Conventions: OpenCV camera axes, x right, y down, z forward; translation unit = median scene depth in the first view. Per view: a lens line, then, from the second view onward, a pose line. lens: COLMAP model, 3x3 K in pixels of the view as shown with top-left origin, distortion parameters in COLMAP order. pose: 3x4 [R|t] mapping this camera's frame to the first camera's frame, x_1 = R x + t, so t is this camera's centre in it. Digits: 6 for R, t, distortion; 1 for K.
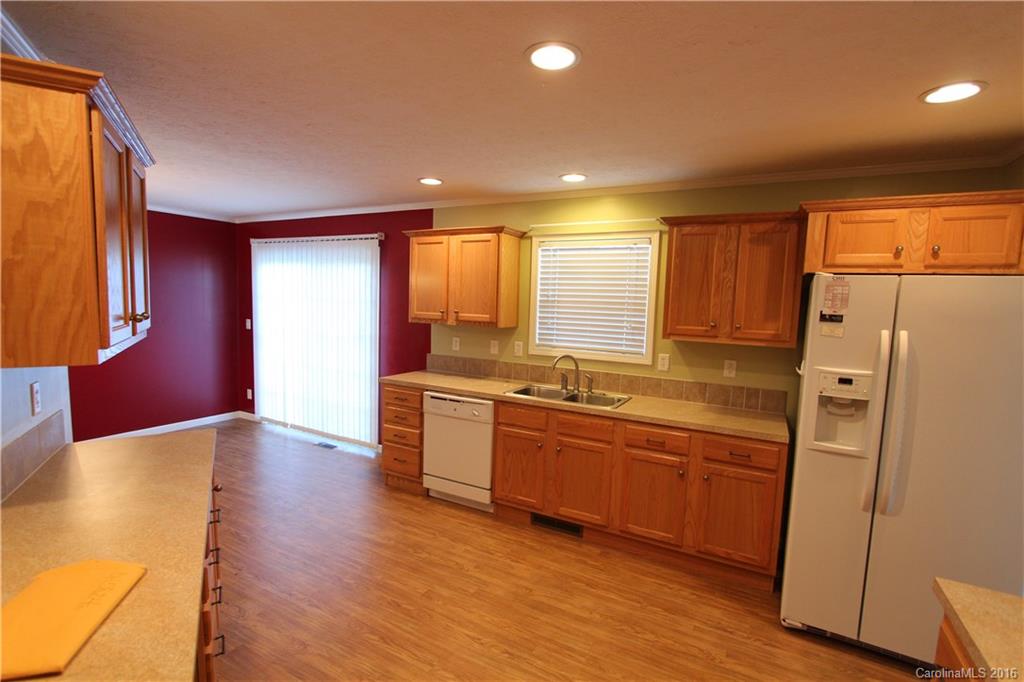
lens RADIAL K [[463.8, 0, 517.8], [0, 463.8, 345.8], [0, 0, 1]] dist [-0.007478, -0.000252]
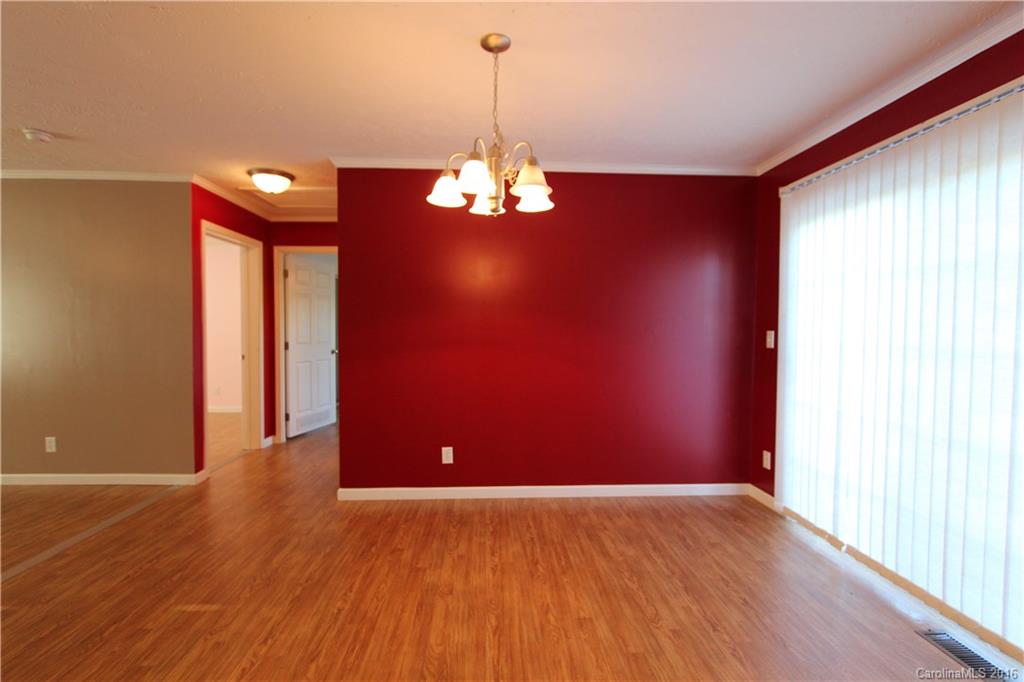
lens RADIAL K [[463.8, 0, 503.8], [0, 463.8, 333.9], [0, 0, 1]] dist [-0.007478, -0.000252]
pose [[0.493599, -0.016362, -0.869536, -0.389169], [-0.082669, 0.994413, -0.065639, 0.021737], [0.865752, 0.104283, 0.489488, 0.683621]]
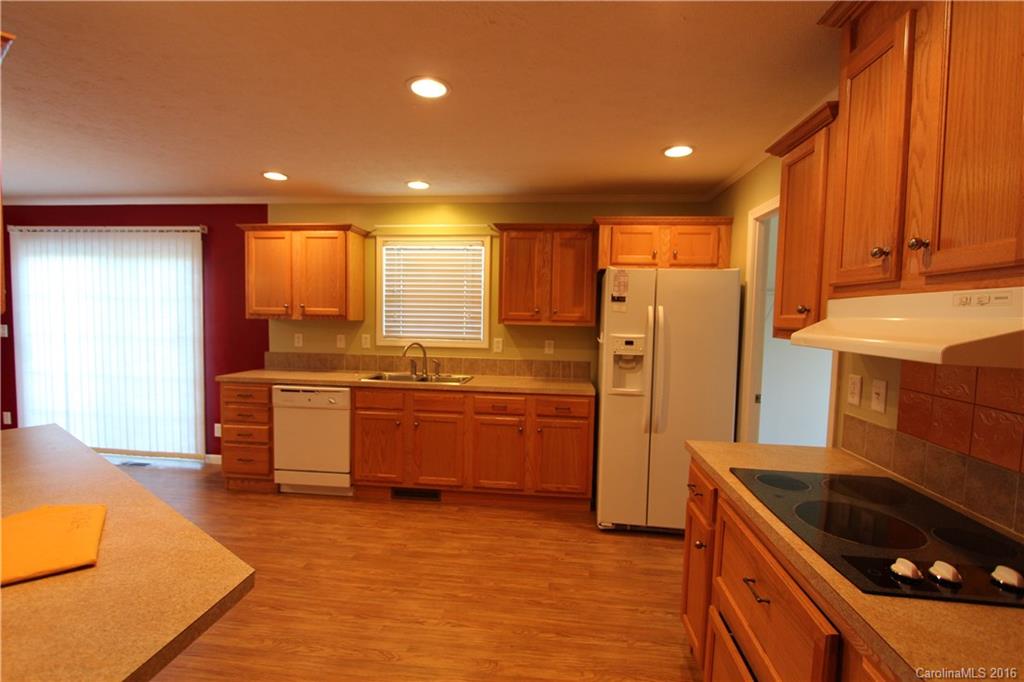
lens RADIAL K [[463.8, 0, 507.6], [0, 463.8, 346.3], [0, 0, 1]] dist [-0.007478, -0.000252]
pose [[0.926777, -0.040023, 0.373473, -0.109691], [0.048650, 0.998722, -0.013699, 0.055833], [-0.372447, 0.030866, 0.927540, -0.117933]]
